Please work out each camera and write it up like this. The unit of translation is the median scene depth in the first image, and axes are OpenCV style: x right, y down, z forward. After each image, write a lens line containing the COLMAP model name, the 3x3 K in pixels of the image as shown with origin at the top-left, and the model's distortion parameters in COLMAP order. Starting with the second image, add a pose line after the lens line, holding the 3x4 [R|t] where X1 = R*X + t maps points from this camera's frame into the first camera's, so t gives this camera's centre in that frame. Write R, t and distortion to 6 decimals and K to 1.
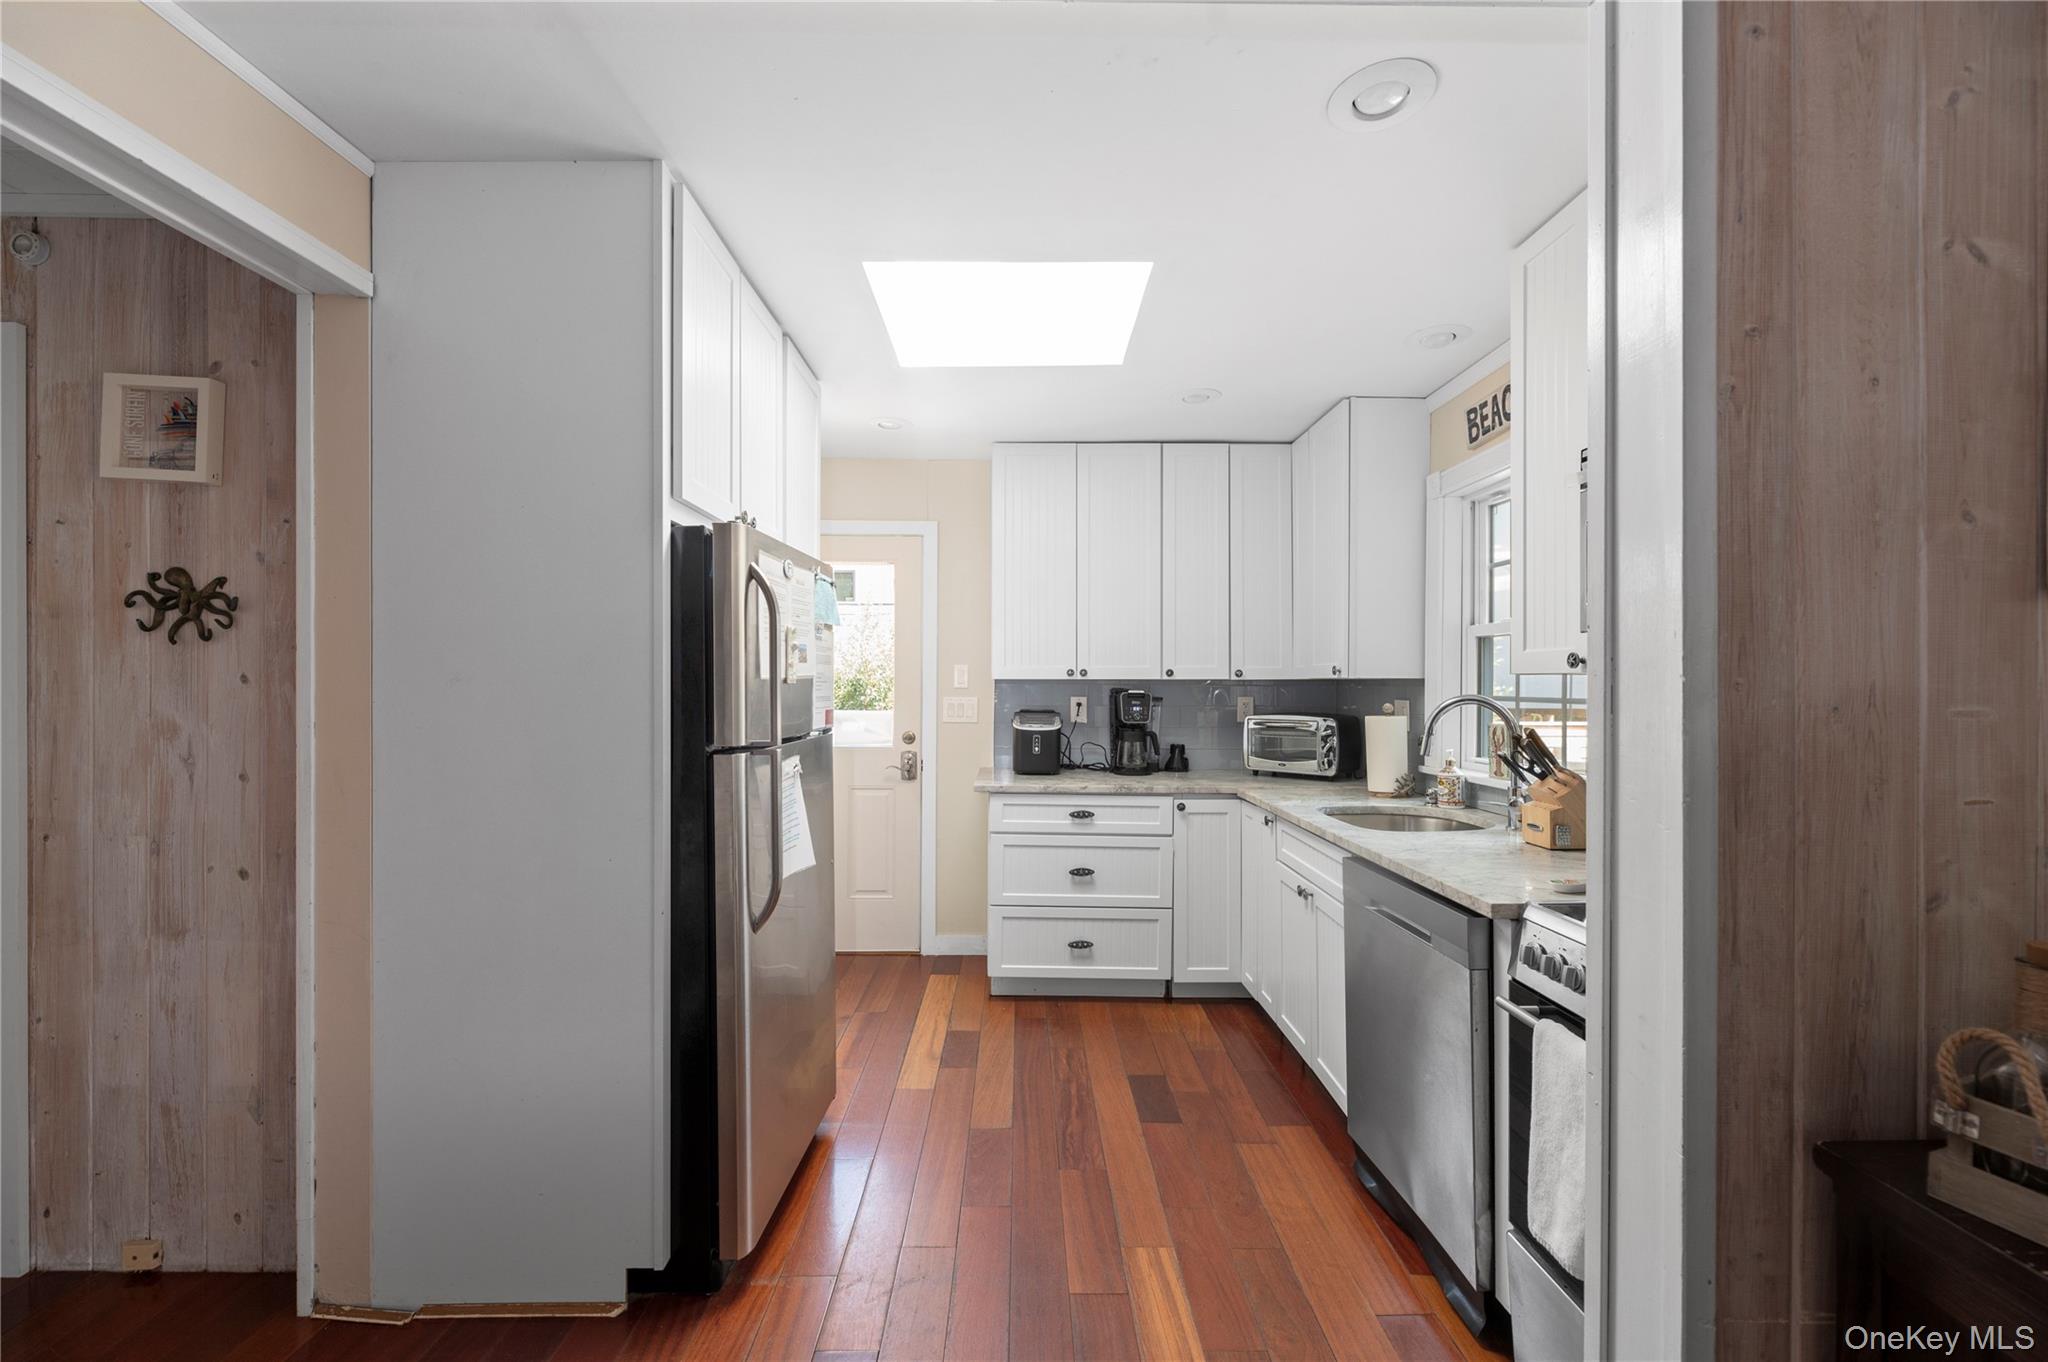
lens RADIAL K [[827.5, 0, 1024.0], [0, 827.5, 681.0], [0, 0, 1]] dist [-0.000718, 0.000058]
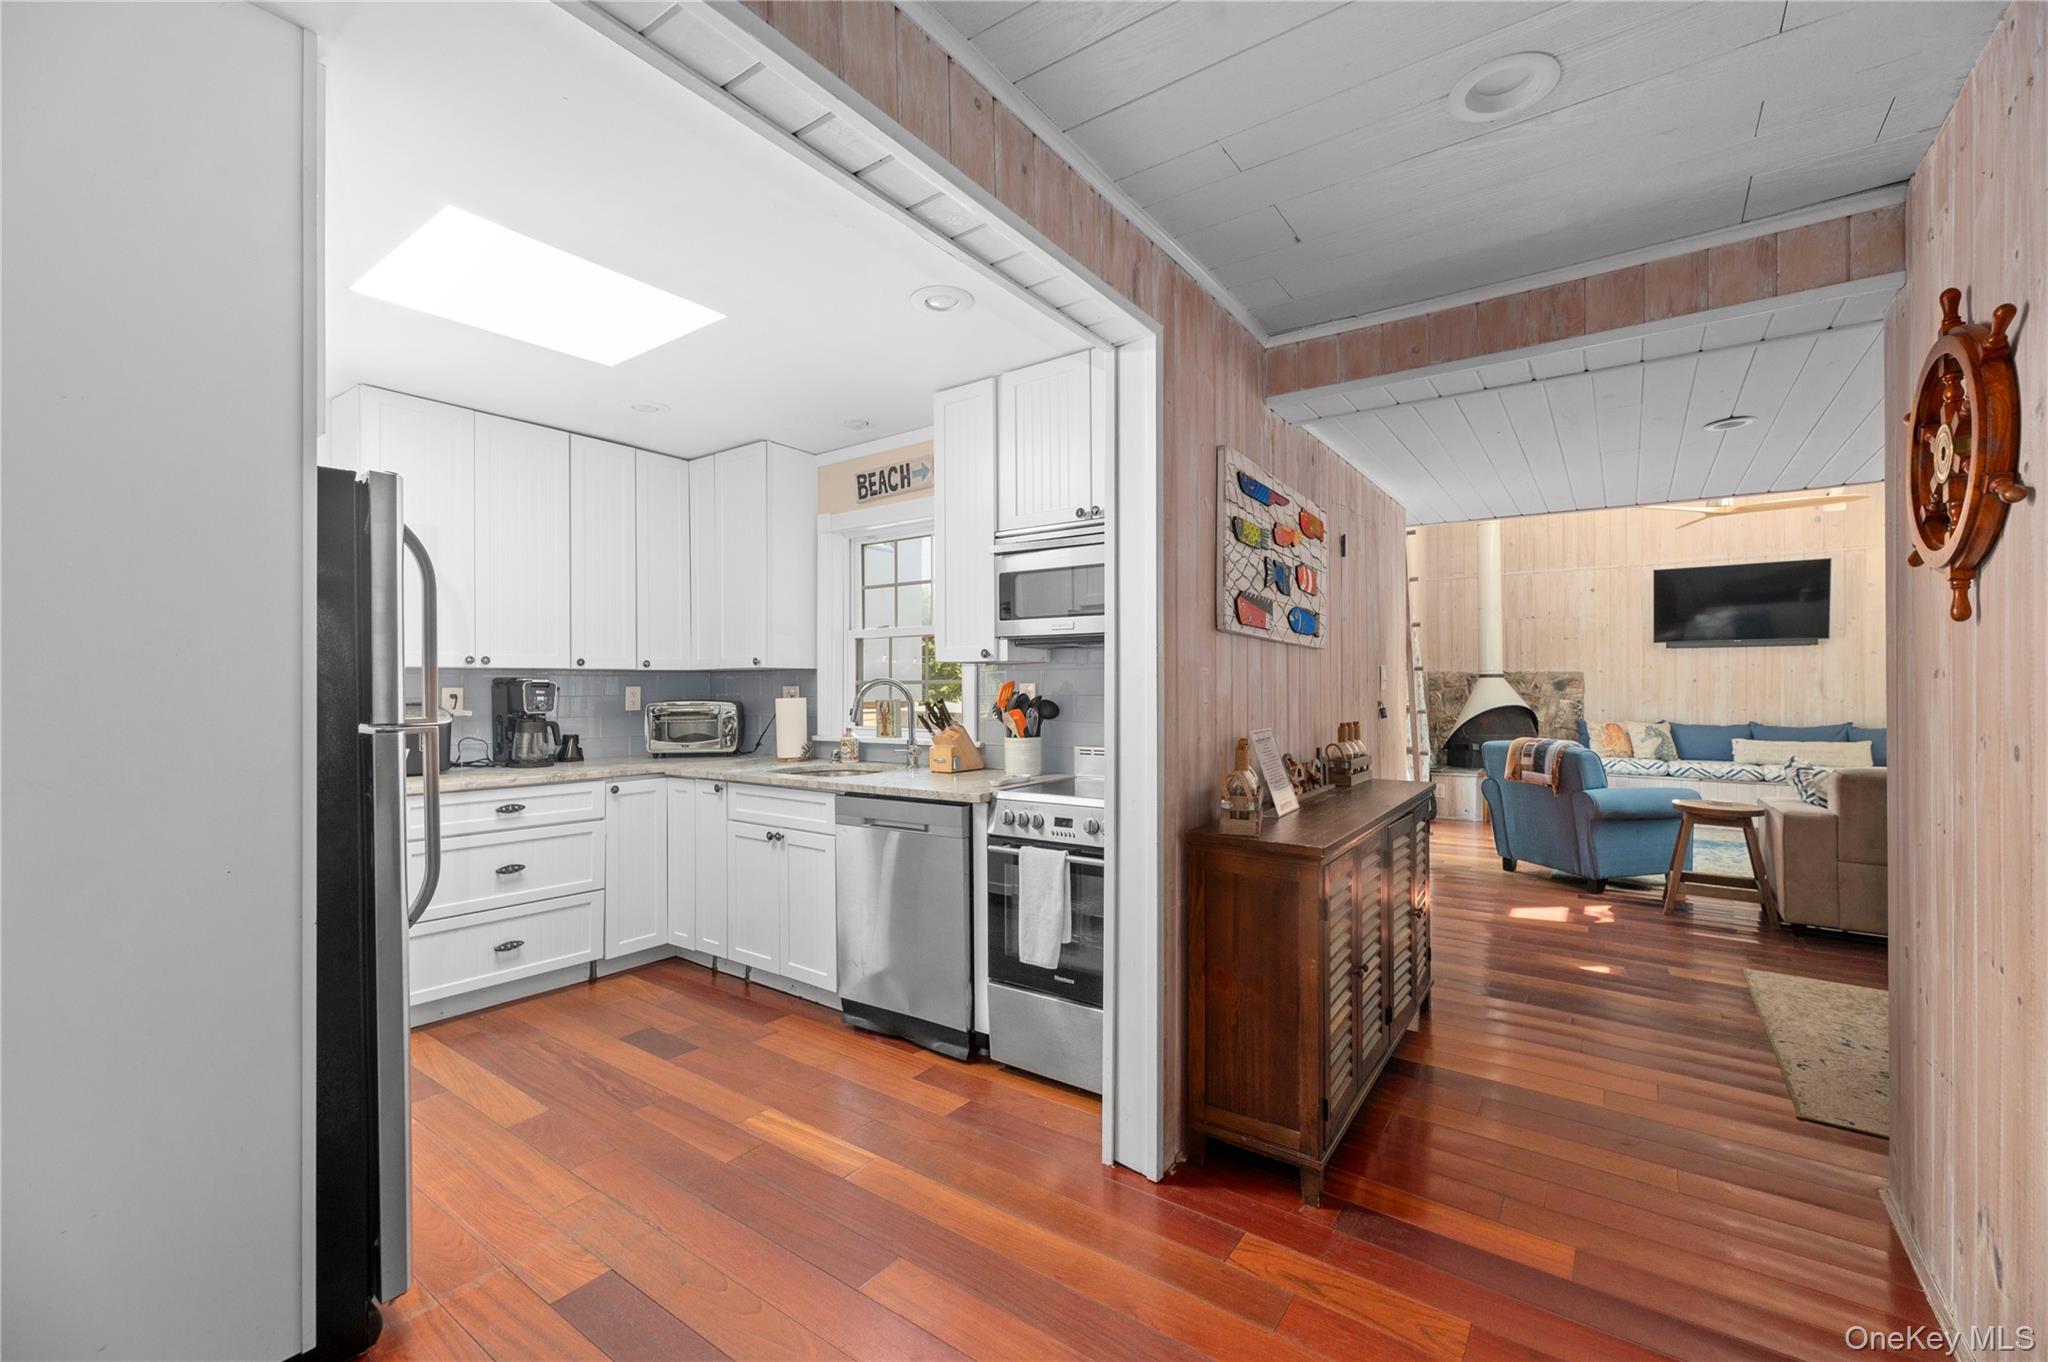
lens RADIAL K [[827.5, 0, 1024.0], [0, 827.5, 681.0], [0, 0, 1]] dist [-0.000718, 0.000058]
pose [[0.596991, 0.000115, 0.802248, -0.340582], [0.002327, 0.999996, -0.001875, 0.017893], [-0.802245, 0.002986, 0.596988, -0.041506]]
